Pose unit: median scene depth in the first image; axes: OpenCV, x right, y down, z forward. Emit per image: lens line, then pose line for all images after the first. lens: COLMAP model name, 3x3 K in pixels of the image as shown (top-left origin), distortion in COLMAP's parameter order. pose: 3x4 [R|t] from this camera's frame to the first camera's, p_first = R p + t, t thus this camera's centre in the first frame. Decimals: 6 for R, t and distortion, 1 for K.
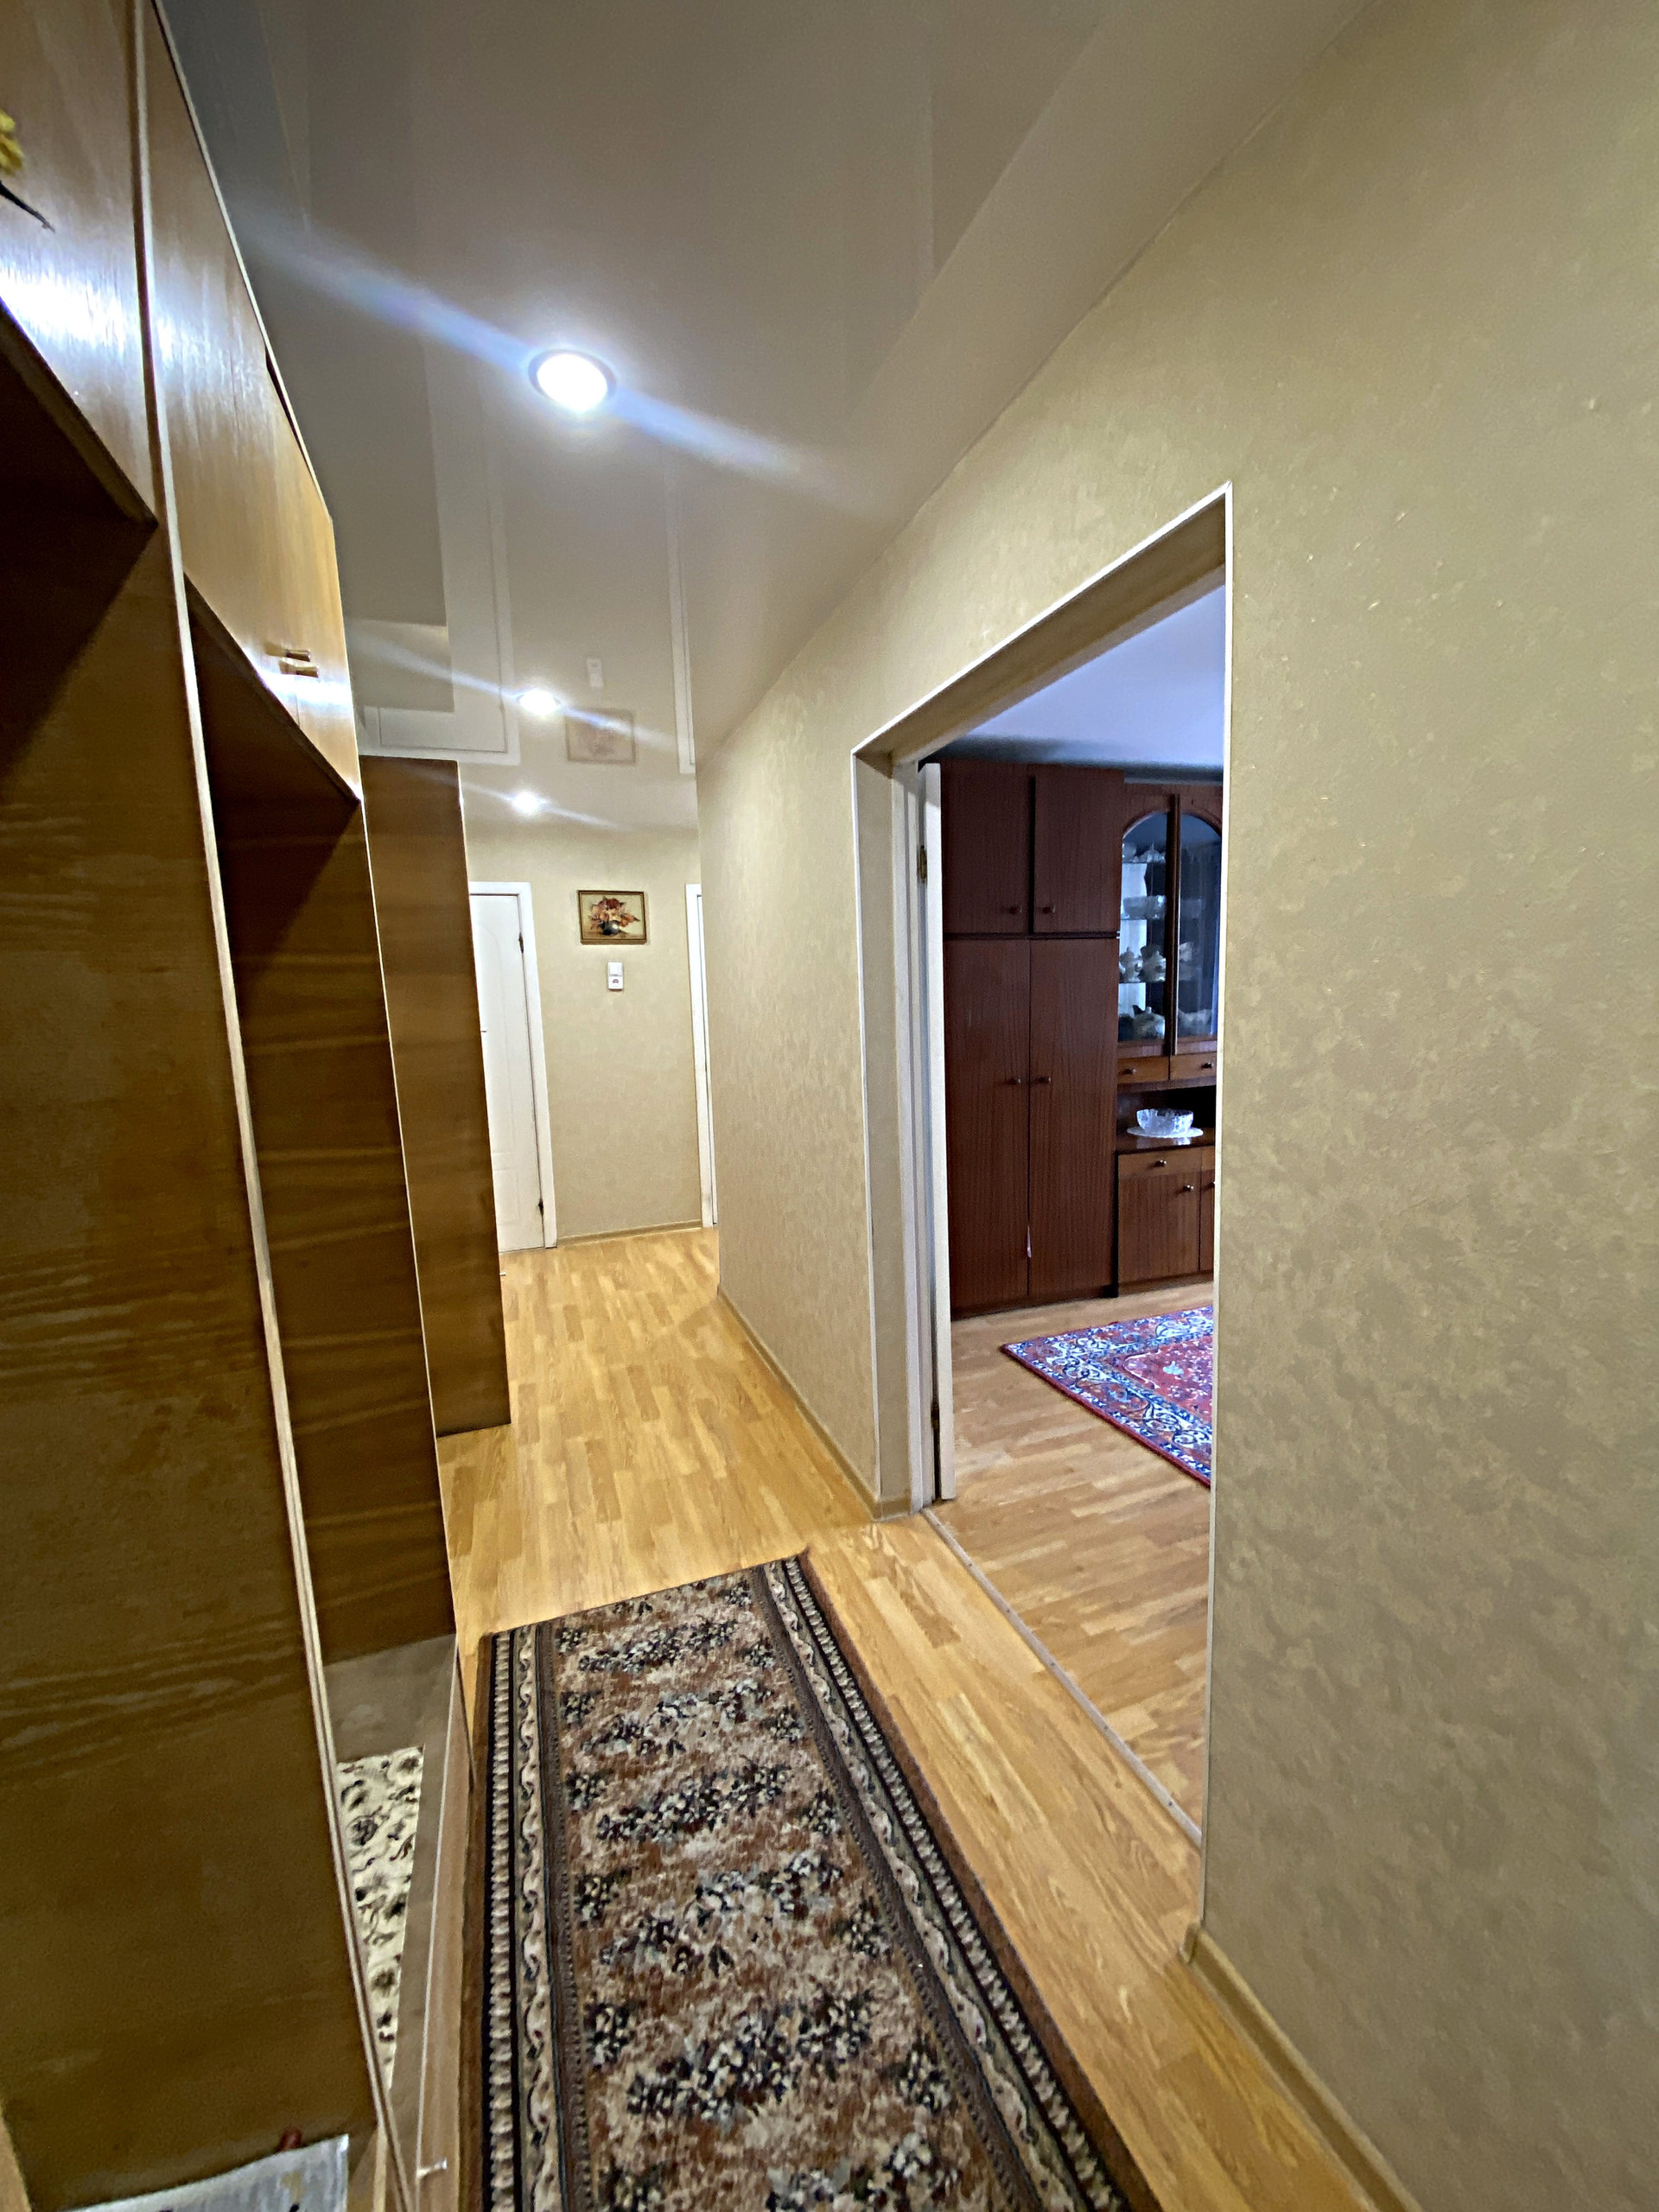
lens RADIAL K [[888.2, 0, 838.4], [0, 888.2, 1098.0], [0, 0, 1]] dist [0.035784, -0.036178]
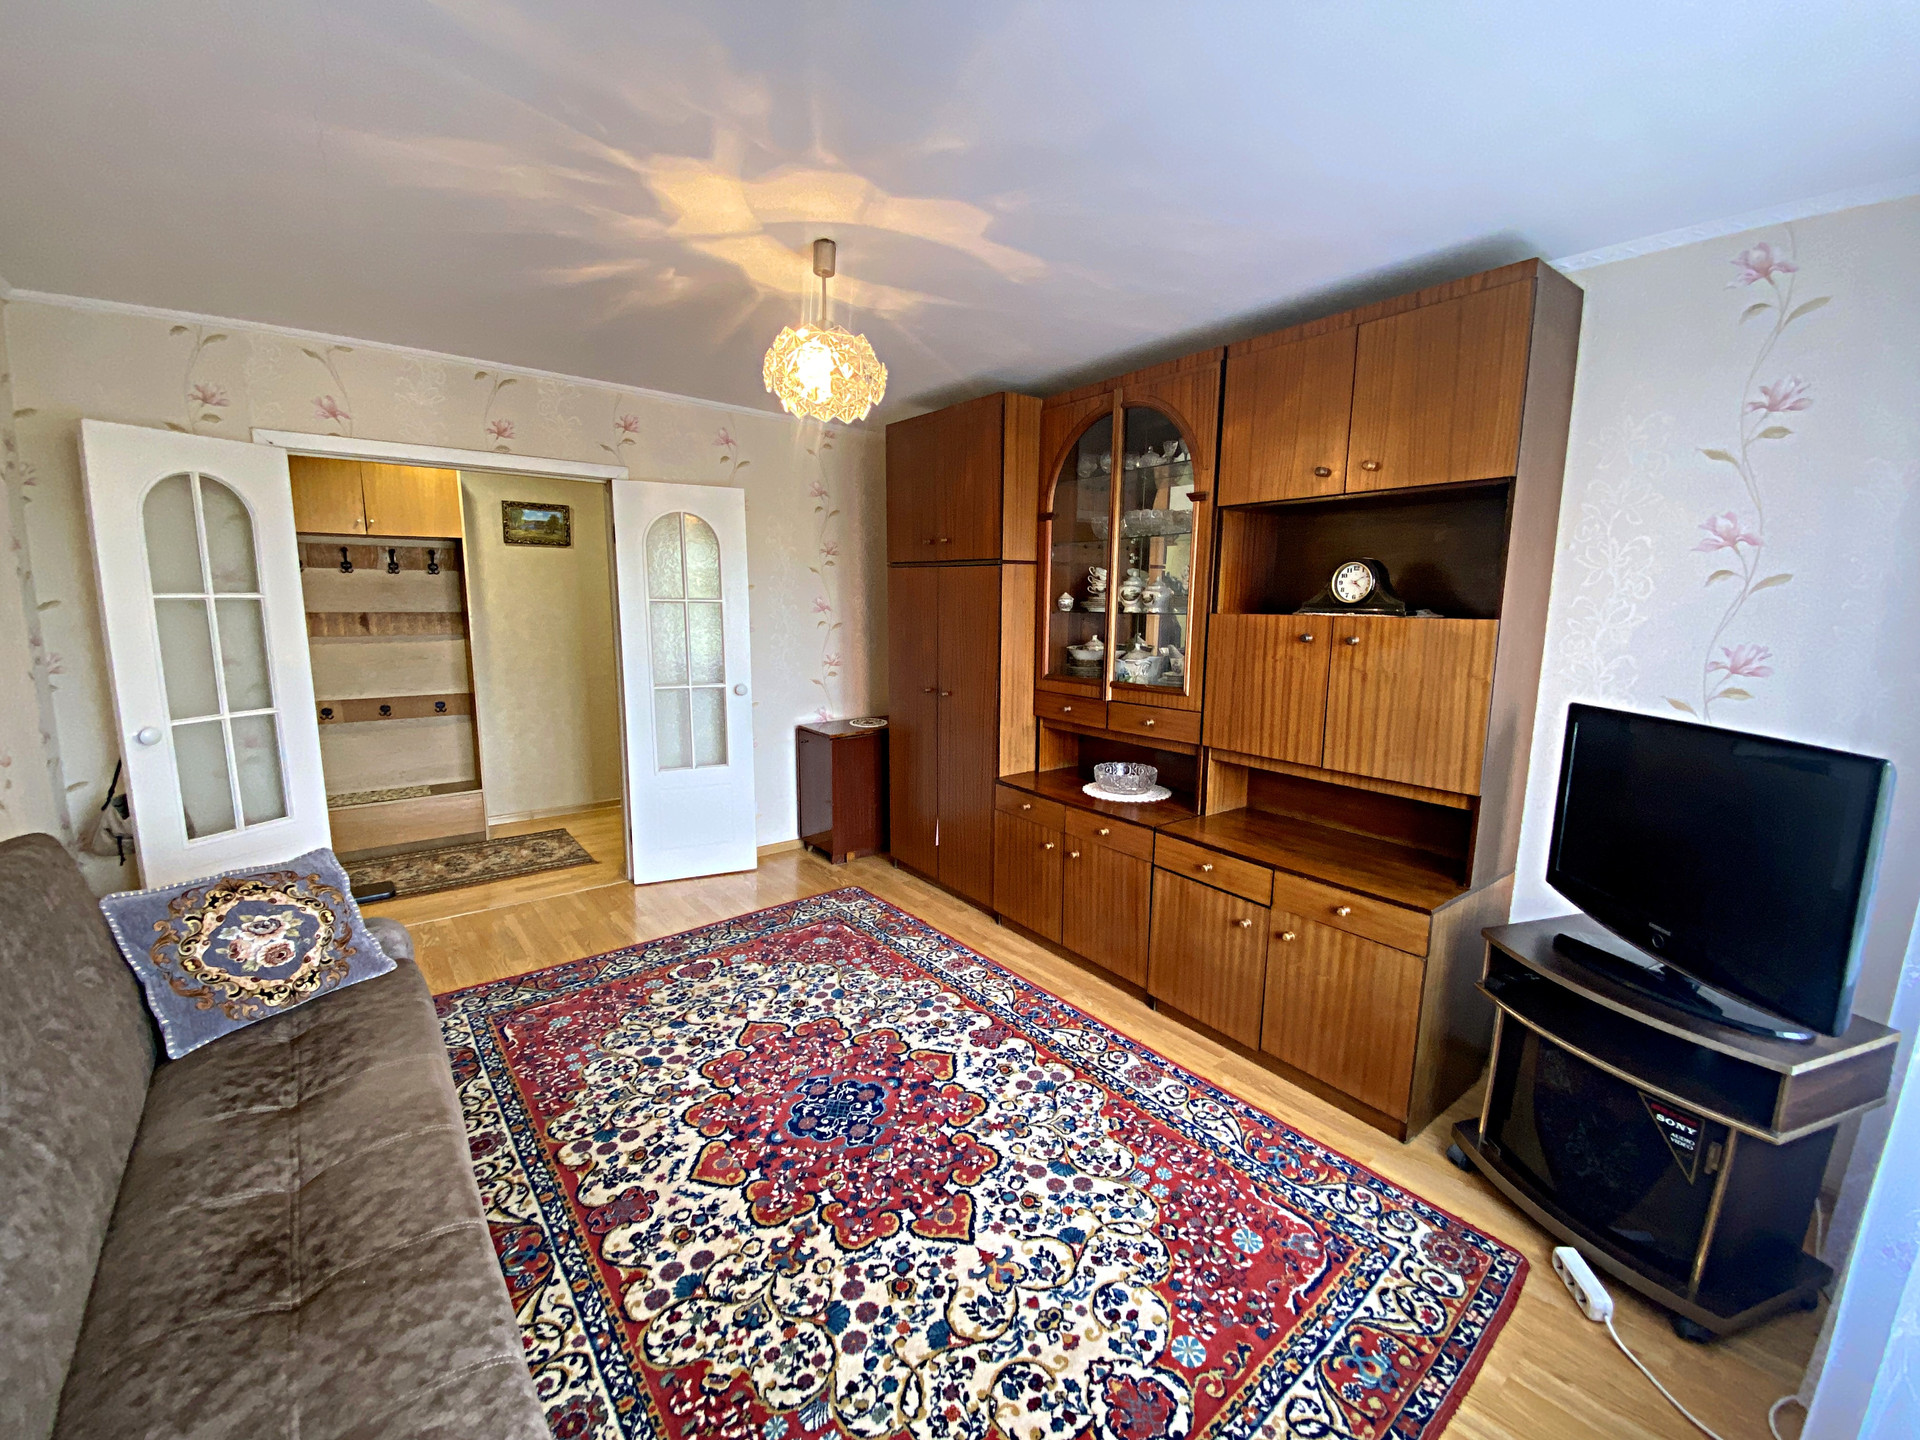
lens RADIAL K [[770.9, 0, 966.1], [0, 770.9, 713.3], [0, 0, 1]] dist [0.035784, -0.036178]
pose [[0.316679, 0.173701, -0.932492, 1.799365], [-0.138834, 0.980990, 0.135587, -0.204045], [0.938317, 0.086524, 0.334775, 1.104558]]
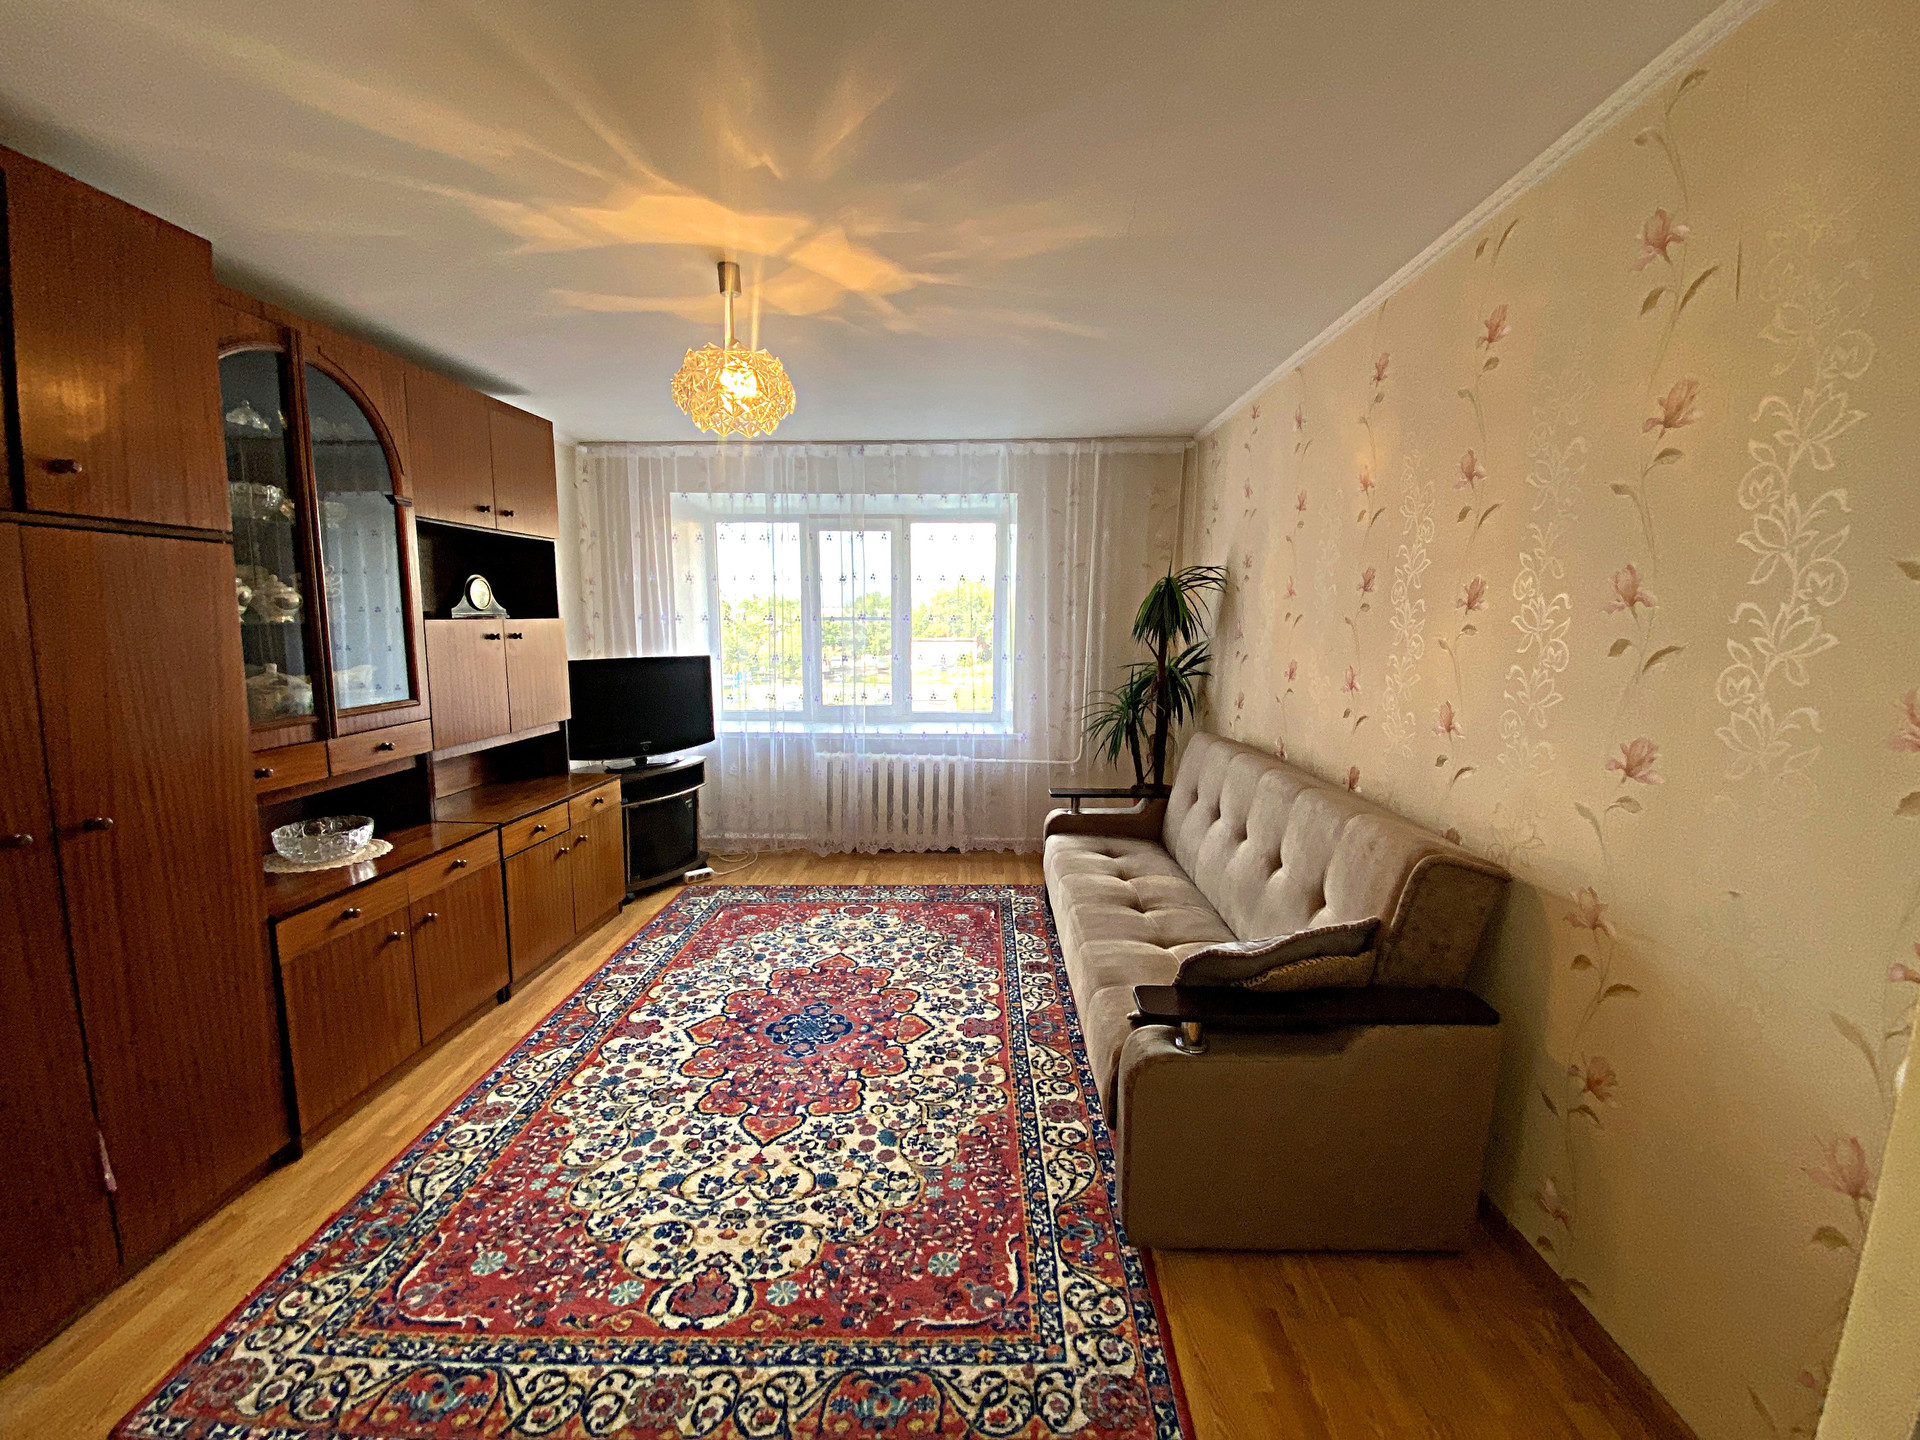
lens RADIAL K [[797.3, 0, 937.5], [0, 797.3, 713.6], [0, 0, 1]] dist [0.003422, -0.013373]
pose [[0.404062, -0.085324, 0.910744, 0.053878], [0.105854, 0.993313, 0.046096, -0.079288], [-0.908586, 0.077781, 0.410391, 0.642858]]
